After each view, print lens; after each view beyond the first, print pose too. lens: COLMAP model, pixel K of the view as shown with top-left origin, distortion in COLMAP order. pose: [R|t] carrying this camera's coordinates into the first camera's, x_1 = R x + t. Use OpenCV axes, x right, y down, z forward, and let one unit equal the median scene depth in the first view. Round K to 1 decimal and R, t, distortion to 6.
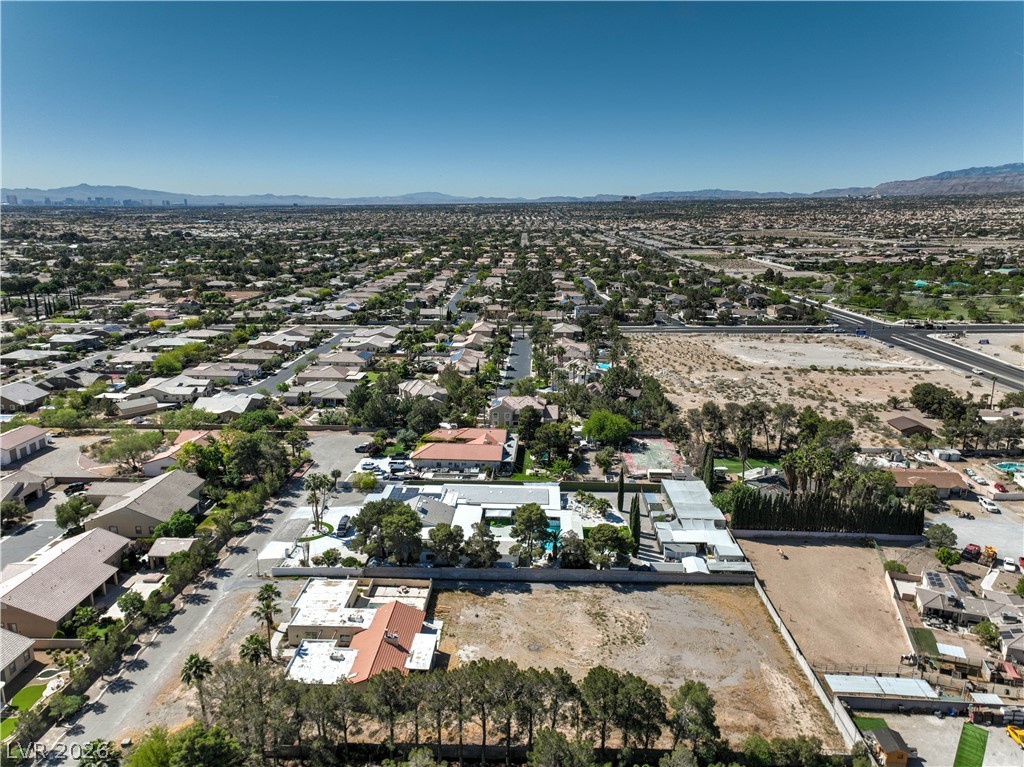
lens RADIAL K [[716.6, 0, 515.4], [0, 716.6, 384.0], [0, 0, 1]] dist [0.017957, 0.018751]
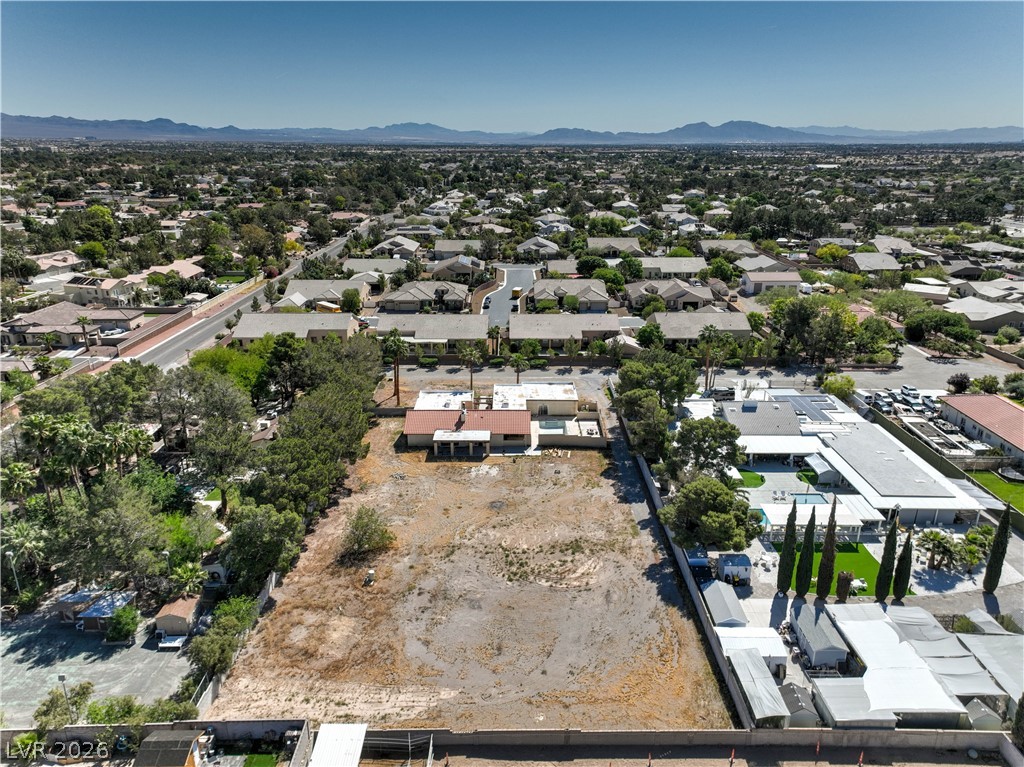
lens RADIAL K [[716.6, 0, 515.4], [0, 716.6, 384.0], [0, 0, 1]] dist [0.017957, 0.018751]
pose [[0.044623, 0.320344, -0.946250, 0.666356], [-0.245141, 0.921745, 0.300488, -0.019116], [0.968460, 0.218556, 0.119661, 0.760503]]
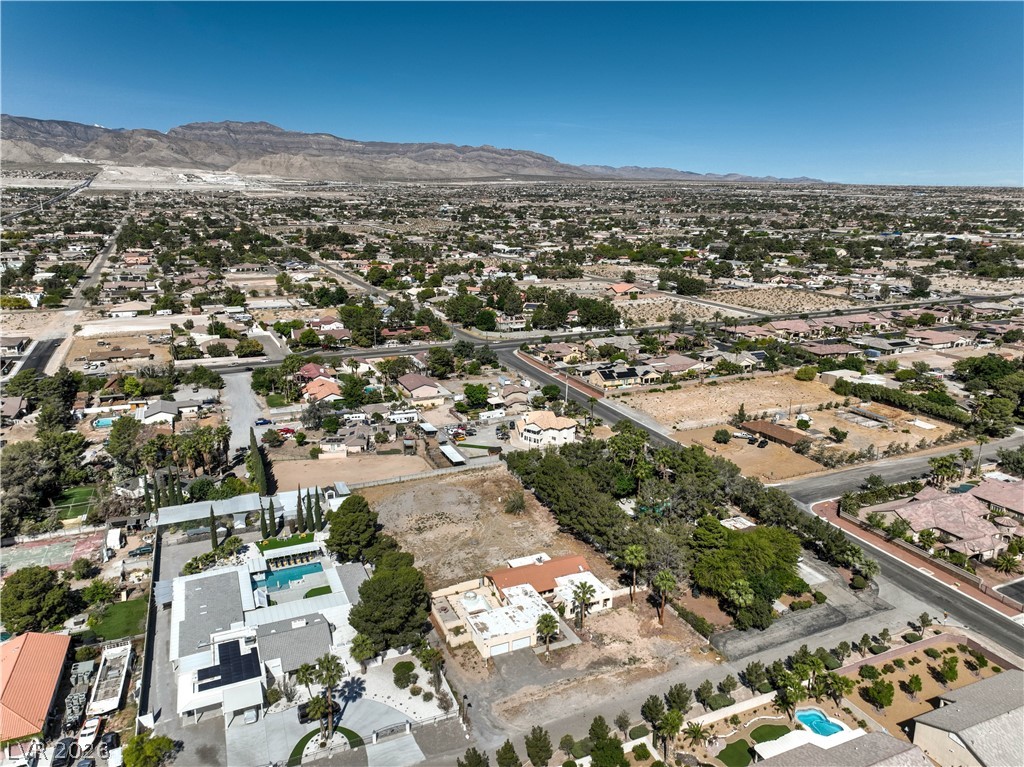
lens RADIAL K [[716.6, 0, 515.4], [0, 716.6, 384.0], [0, 0, 1]] dist [0.017957, 0.018751]
pose [[-0.441593, -0.238648, 0.864895, -0.995795], [0.208430, 0.910318, 0.357601, -0.351470], [-0.872670, 0.338184, -0.352249, 1.132581]]
